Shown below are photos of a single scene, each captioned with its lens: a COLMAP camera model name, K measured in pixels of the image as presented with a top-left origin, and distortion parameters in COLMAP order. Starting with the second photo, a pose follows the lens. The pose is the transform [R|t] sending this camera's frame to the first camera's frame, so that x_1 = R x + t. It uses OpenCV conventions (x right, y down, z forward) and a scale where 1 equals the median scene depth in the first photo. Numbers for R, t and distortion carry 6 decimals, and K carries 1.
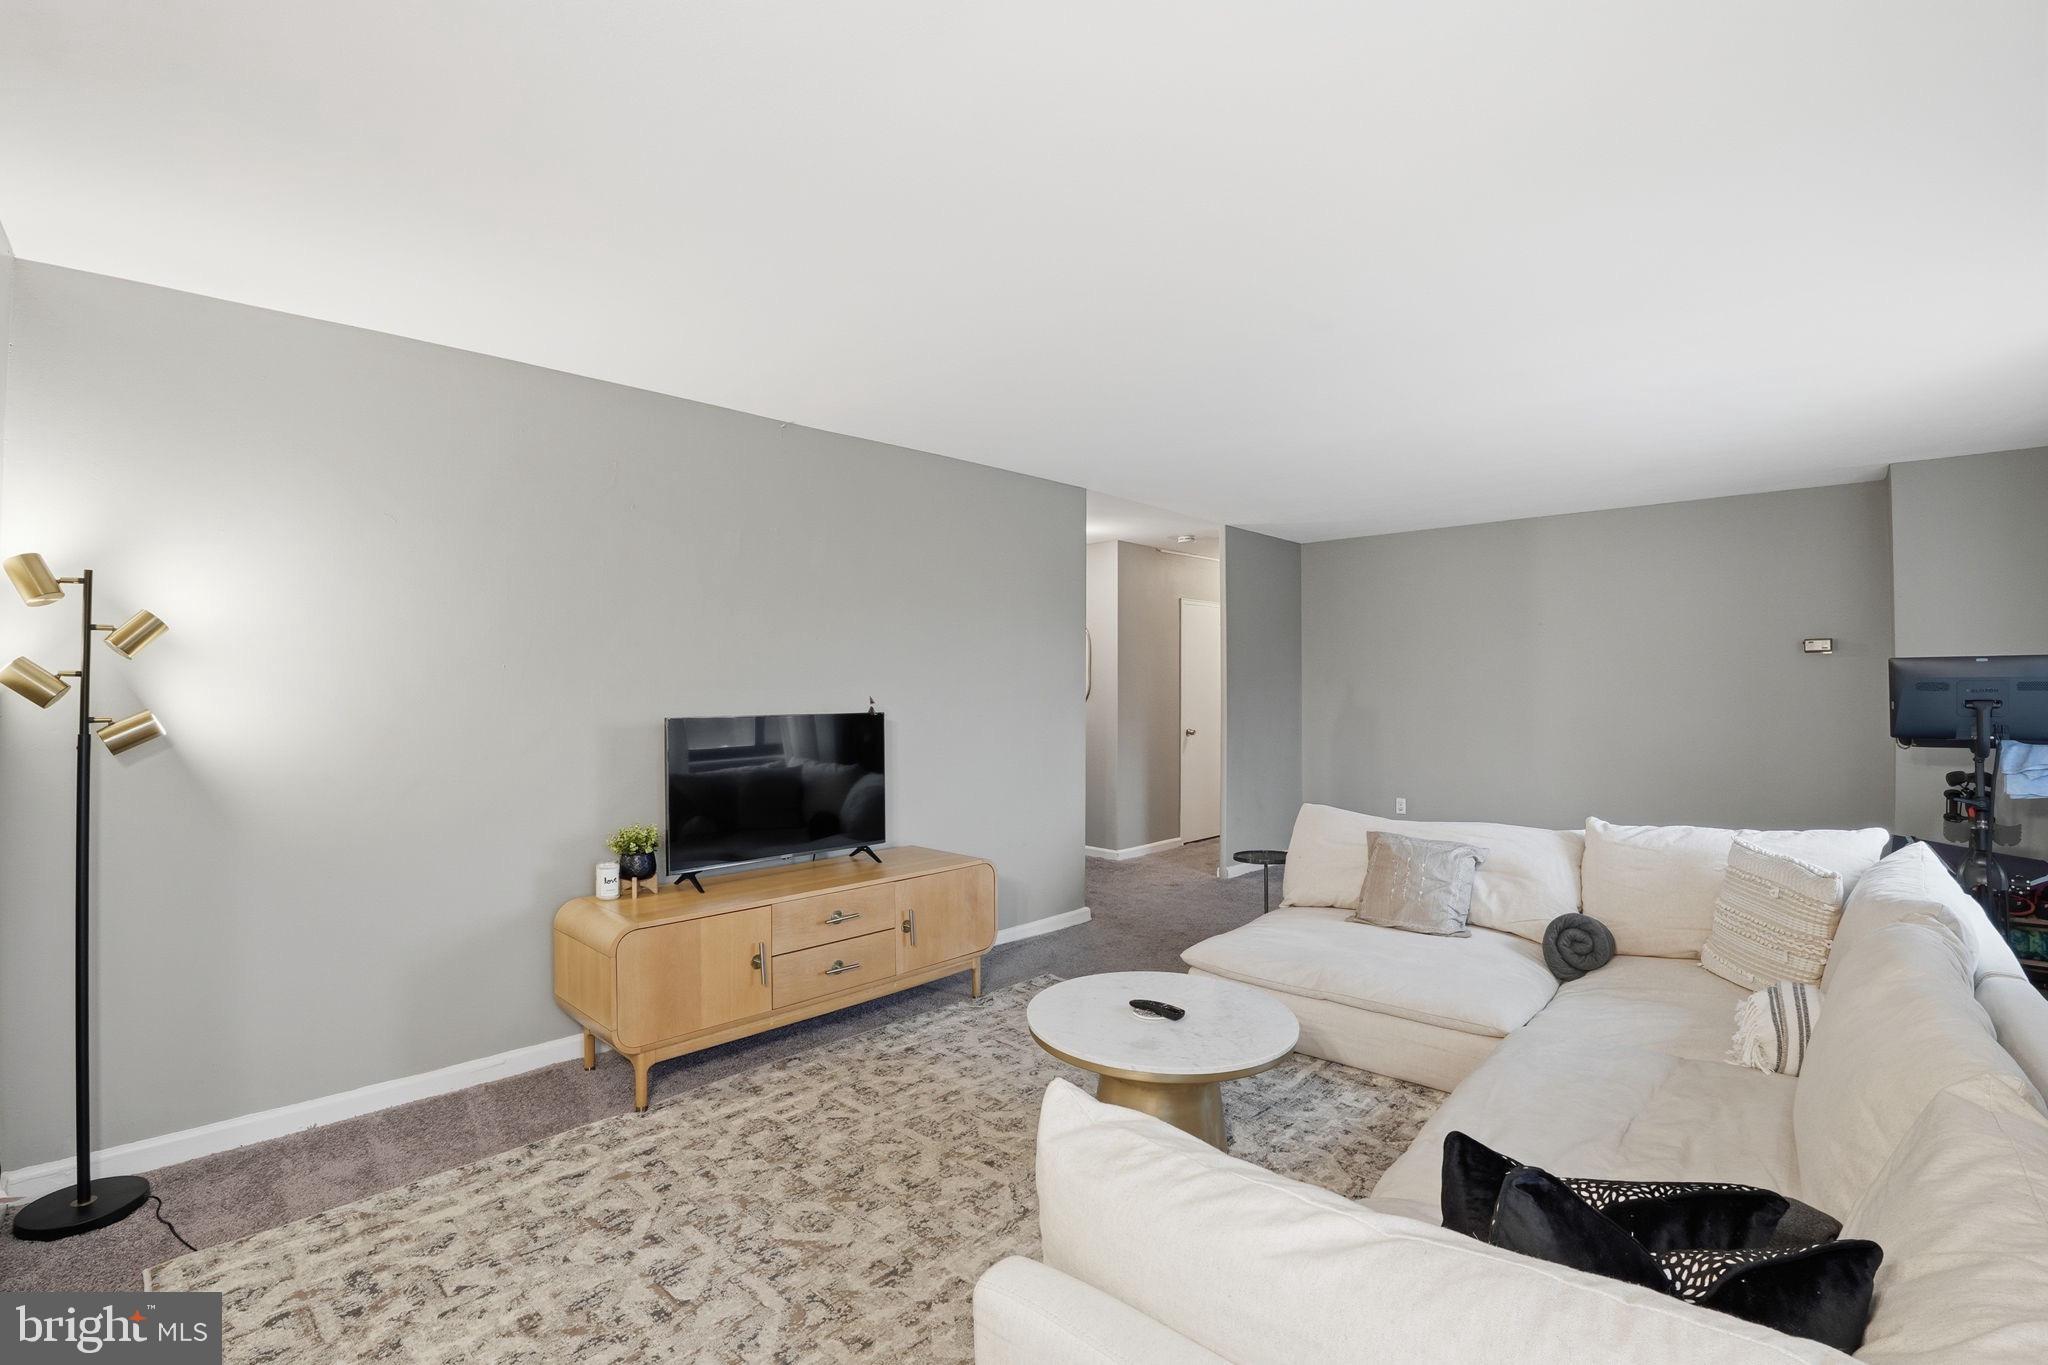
lens RADIAL K [[909.7, 0, 1028.6], [0, 909.7, 670.5], [0, 0, 1]] dist [-0.025856, 0.004188]
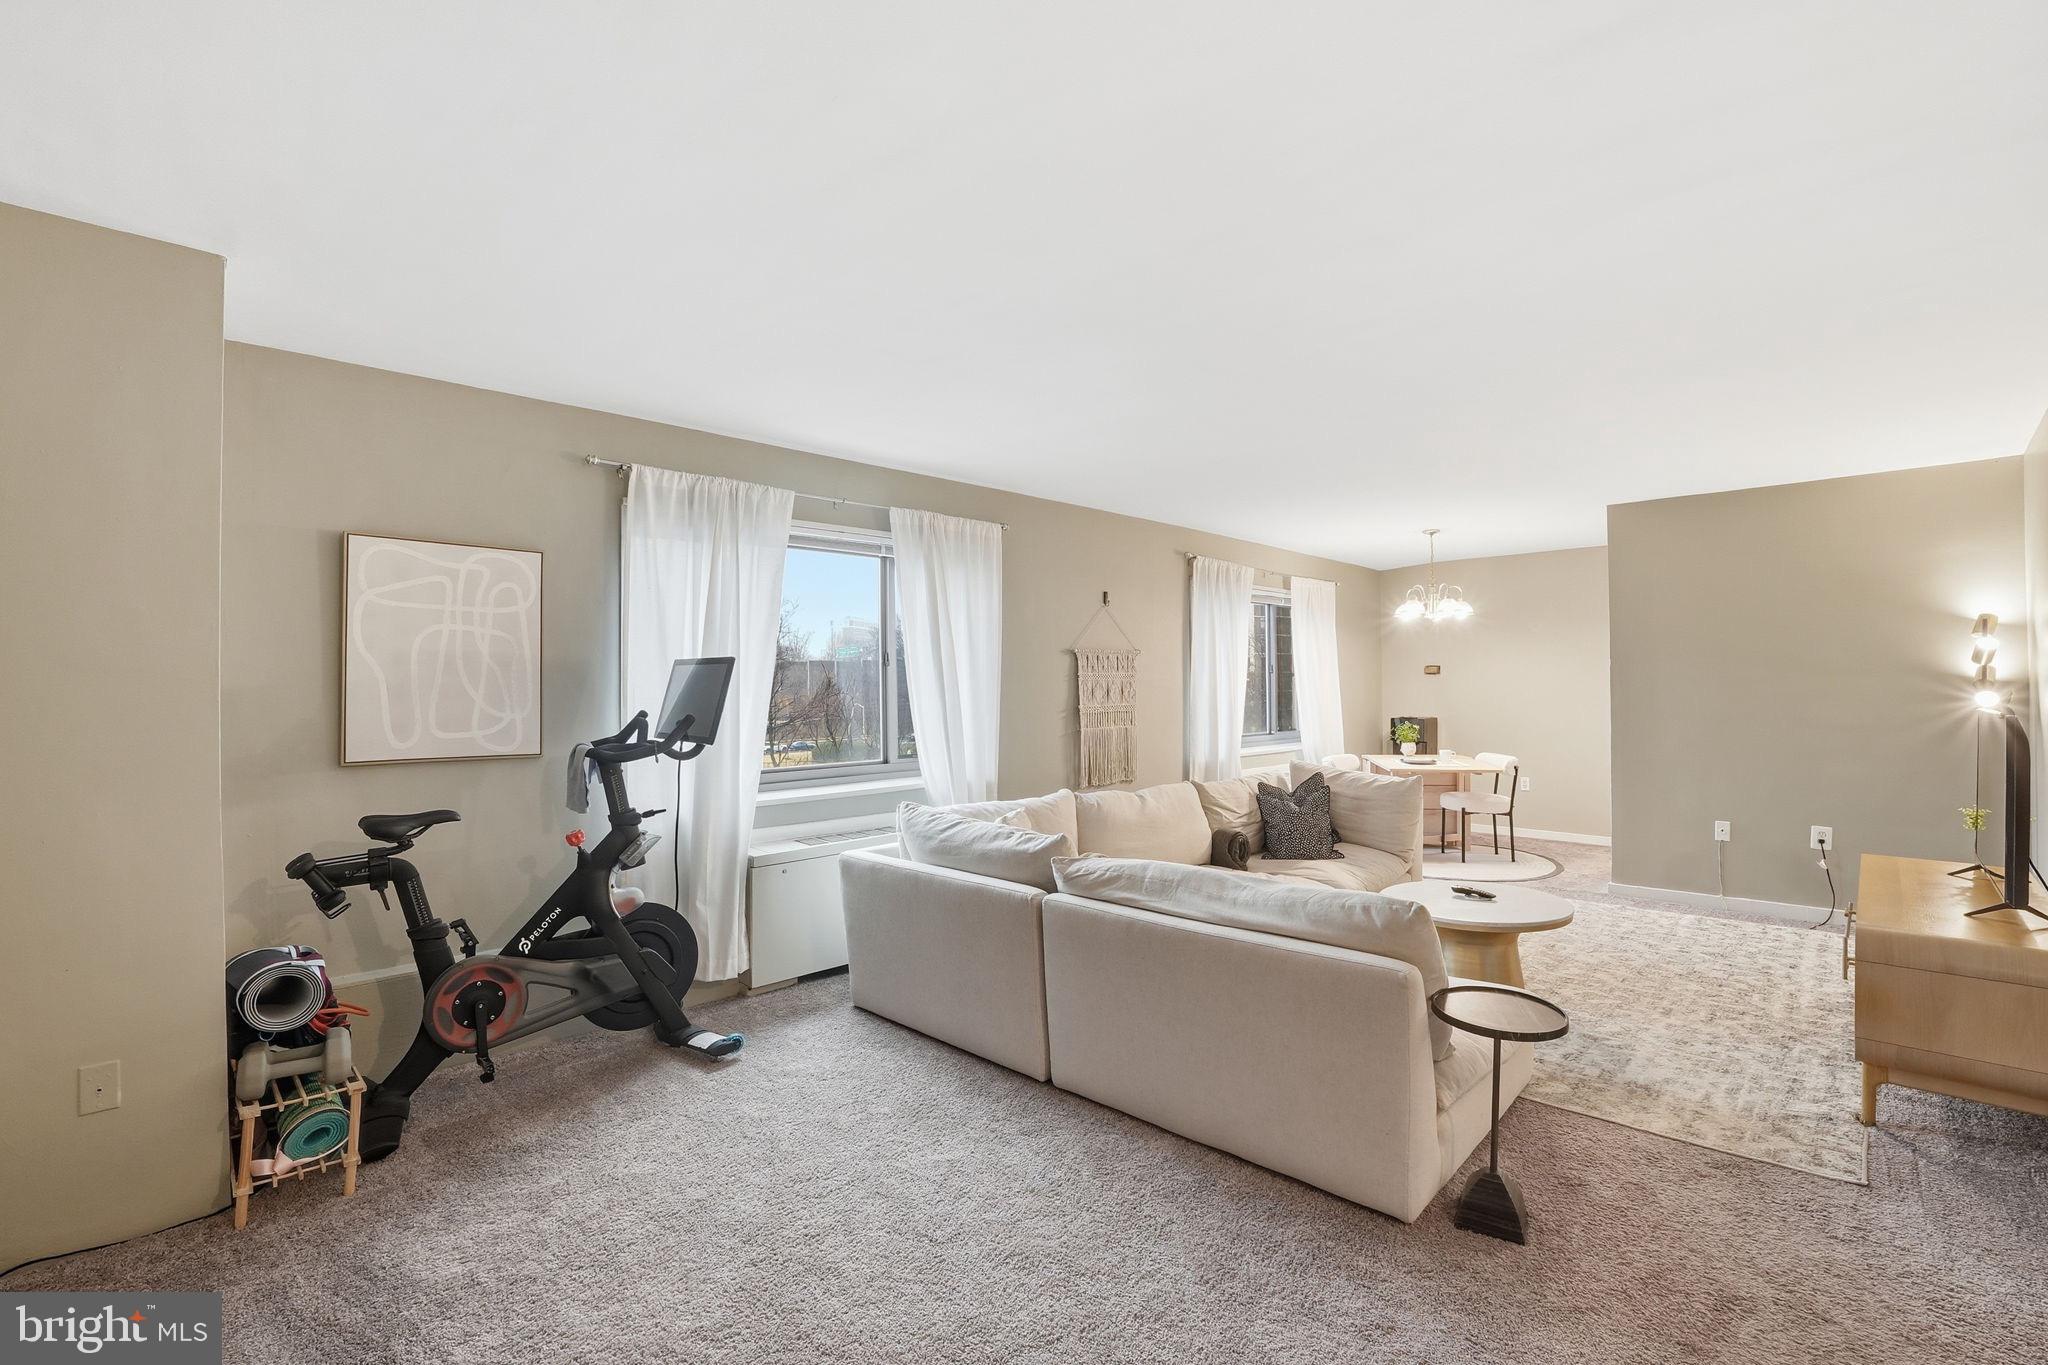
lens RADIAL K [[909.7, 0, 1031.2], [0, 909.7, 680.9], [0, 0, 1]] dist [-0.025856, 0.004188]
pose [[-0.999976, 0.004594, -0.005250, 0.745469], [0.004668, 0.999889, -0.014123, 0.025985], [0.005184, -0.014147, -0.999886, 2.105438]]
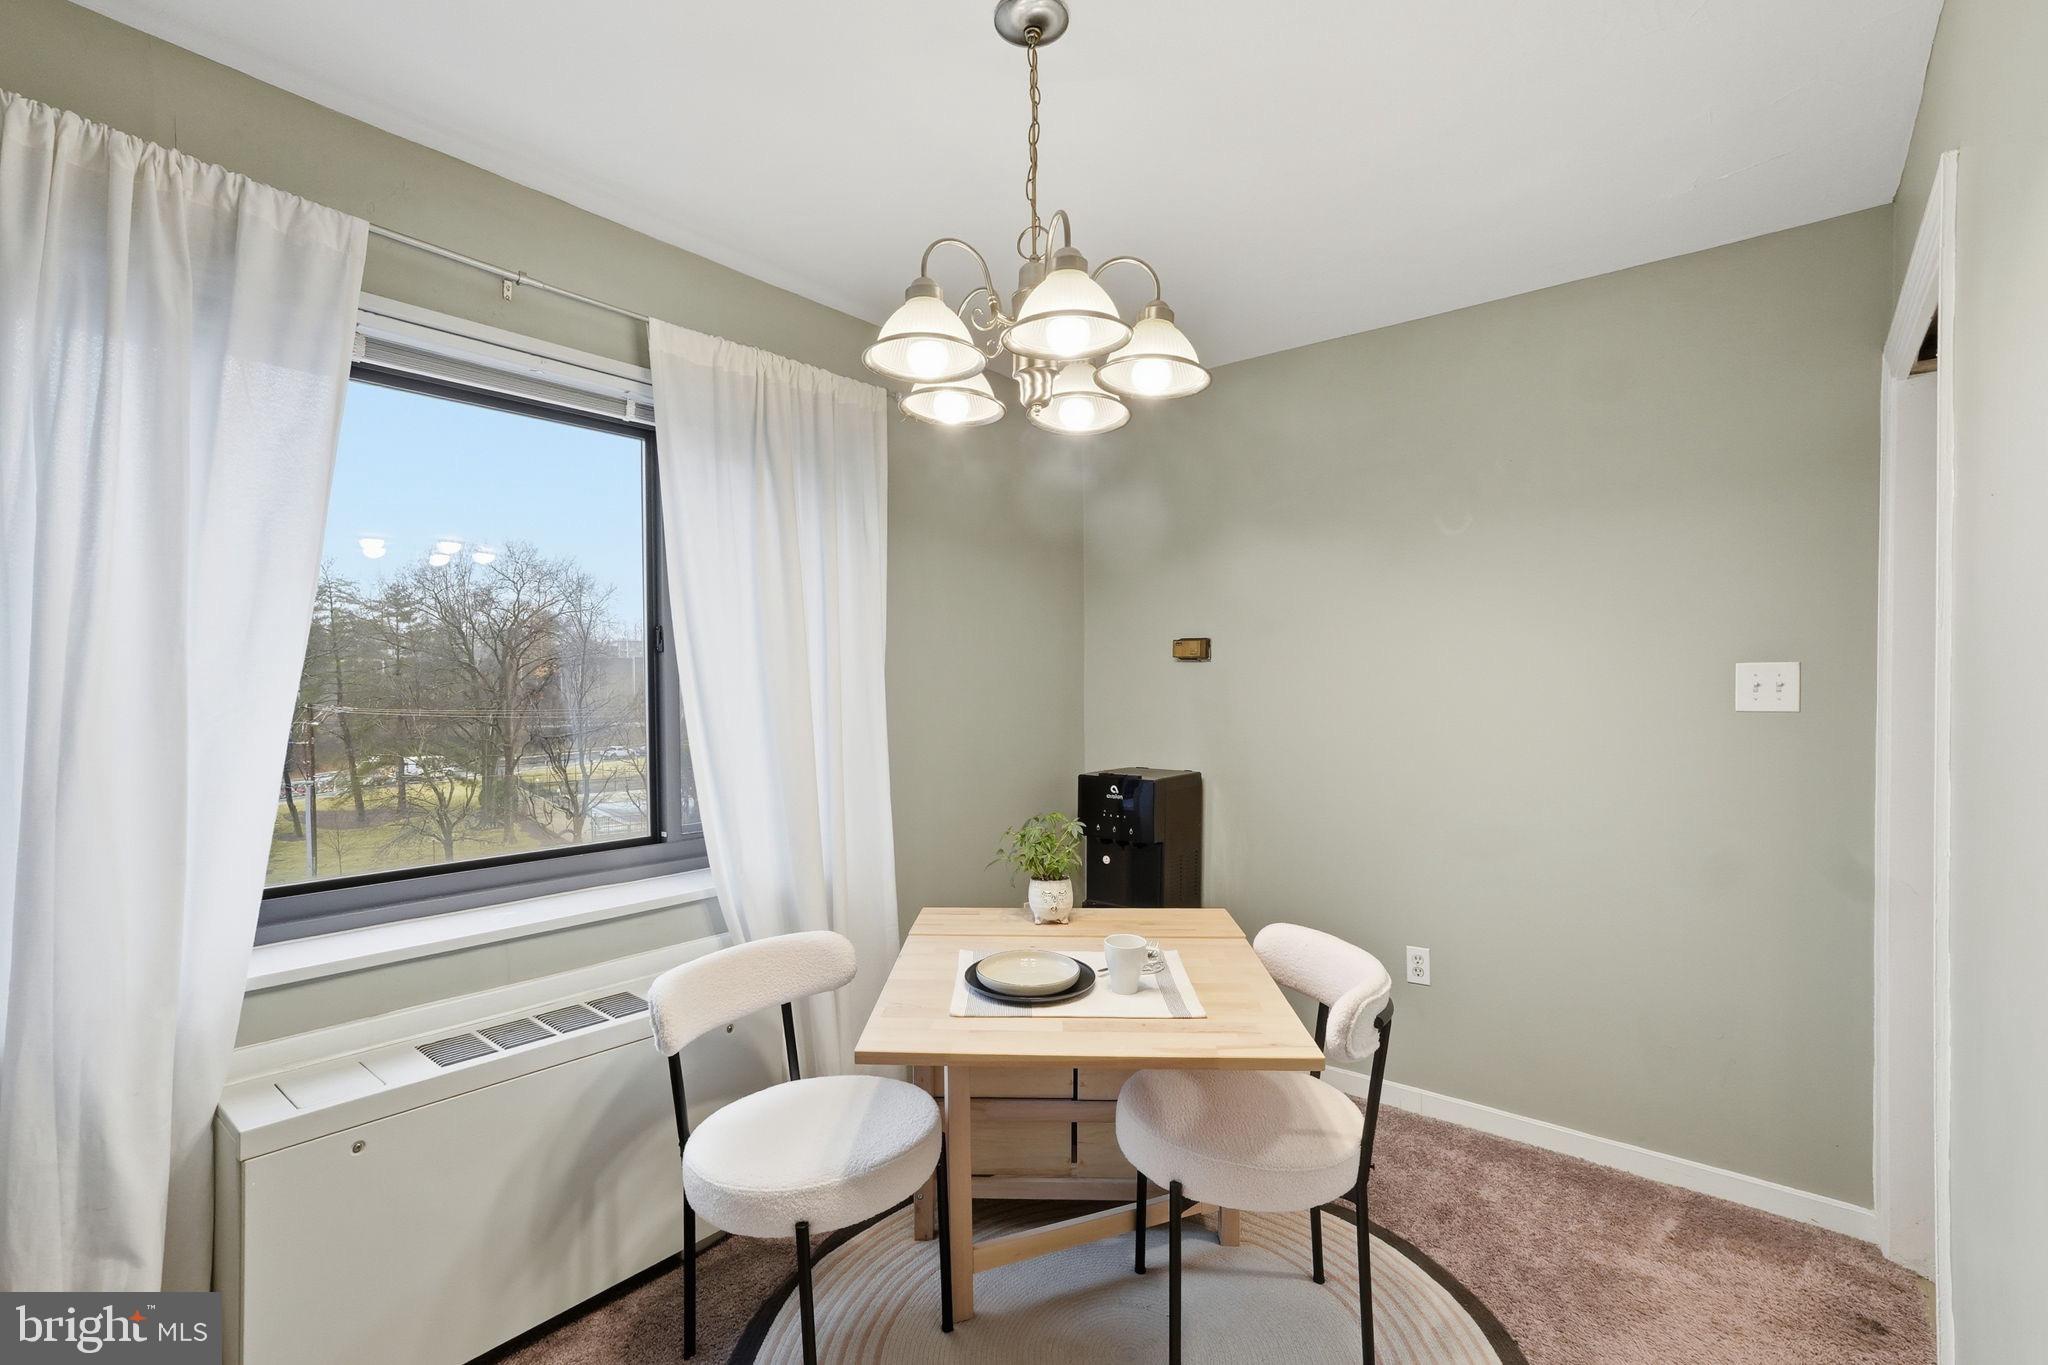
lens RADIAL K [[909.7, 0, 1035.6], [0, 909.7, 678.9], [0, 0, 1]] dist [-0.025856, 0.004188]
pose [[-0.995000, 0.001724, -0.099861, -0.152614], [0.003248, 0.999881, -0.015104, 0.010461], [0.099823, -0.015353, -0.994887, 0.483212]]
